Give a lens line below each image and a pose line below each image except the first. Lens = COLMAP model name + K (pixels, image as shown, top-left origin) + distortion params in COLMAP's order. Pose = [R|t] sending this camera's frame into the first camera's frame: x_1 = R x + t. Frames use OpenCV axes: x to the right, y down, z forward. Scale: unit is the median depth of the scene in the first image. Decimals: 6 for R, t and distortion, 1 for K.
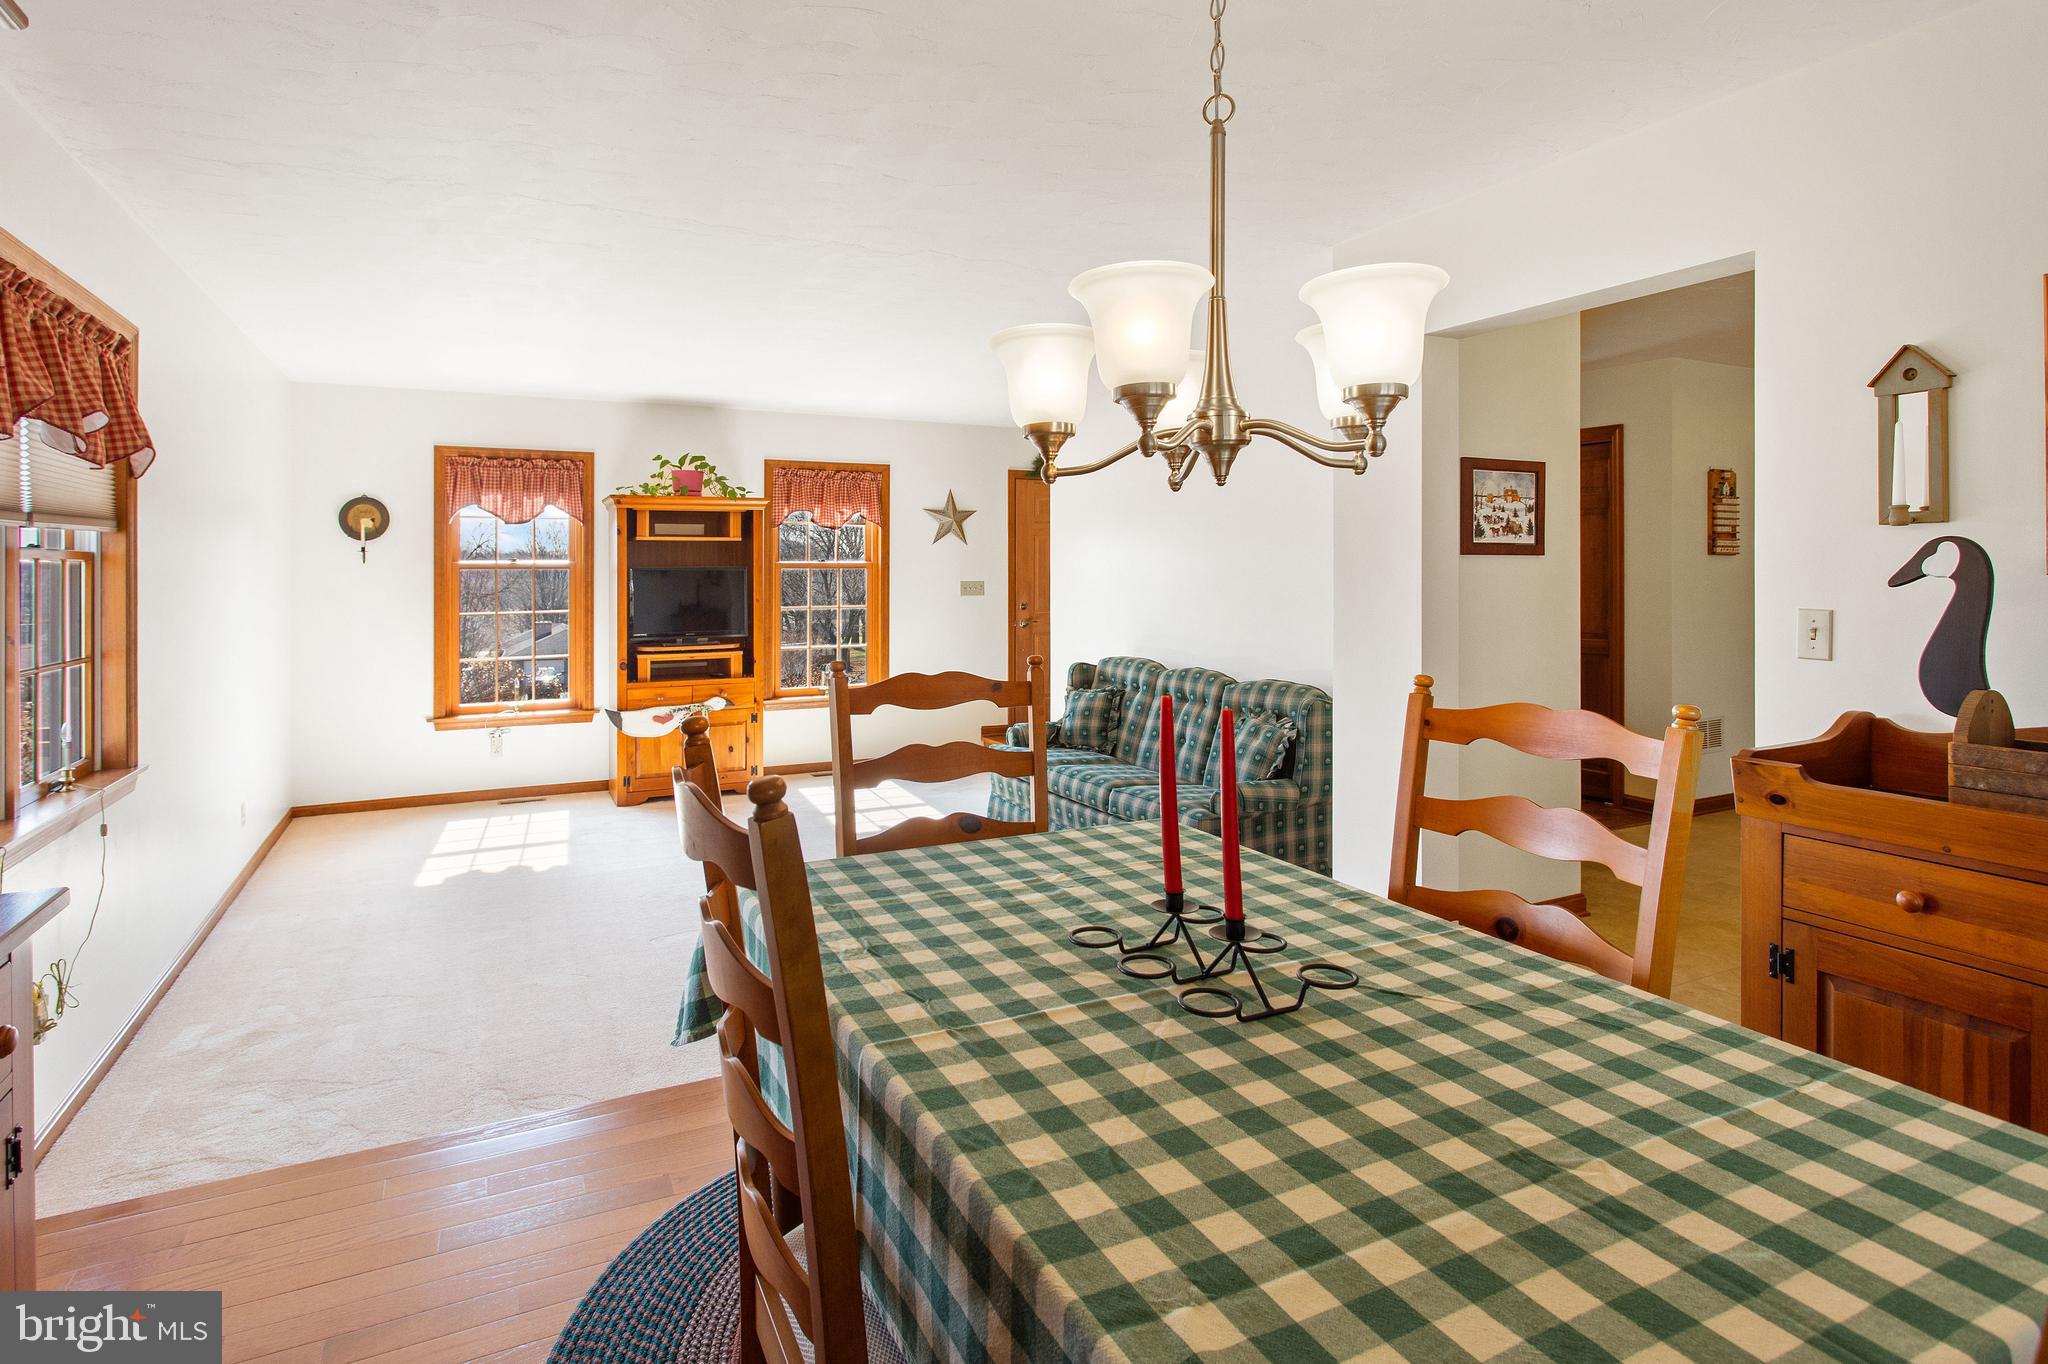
lens RADIAL K [[1073.7, 0, 1013.8], [0, 1073.7, 573.2], [0, 0, 1]] dist [-0.000155, -0.000057]
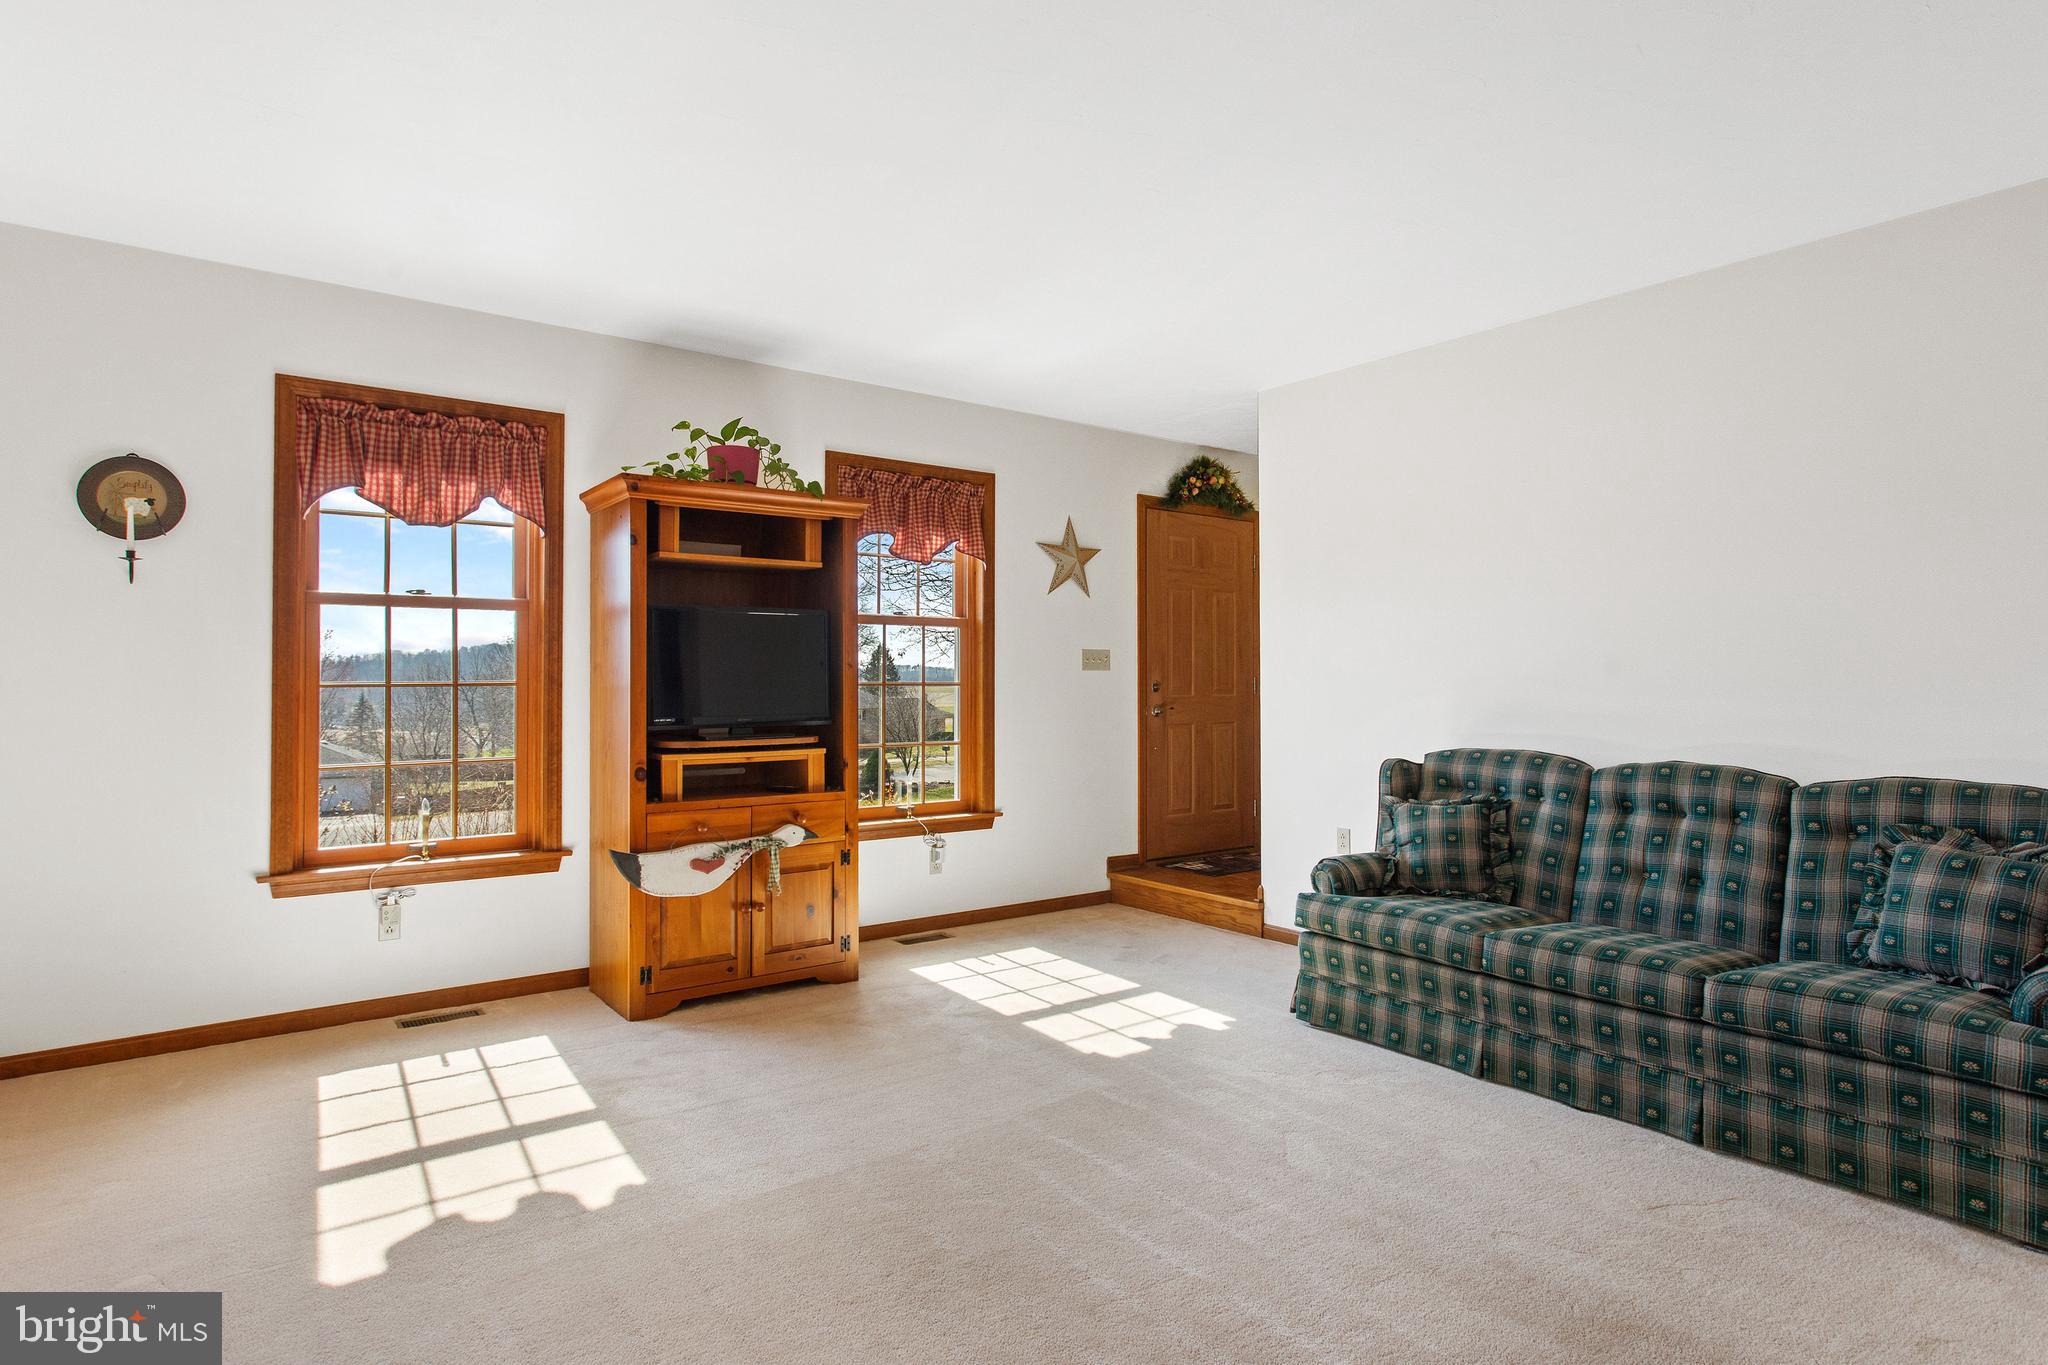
lens RADIAL K [[1095.6, 0, 1024.0], [0, 1095.6, 682.5], [0, 0, 1]] dist [-0.002778, 0.000996]
pose [[0.981547, 0.003319, 0.191194, -0.267418], [-0.002751, 0.999991, -0.003239, 0.037806], [-0.191203, 0.002654, 0.981547, 0.375891]]
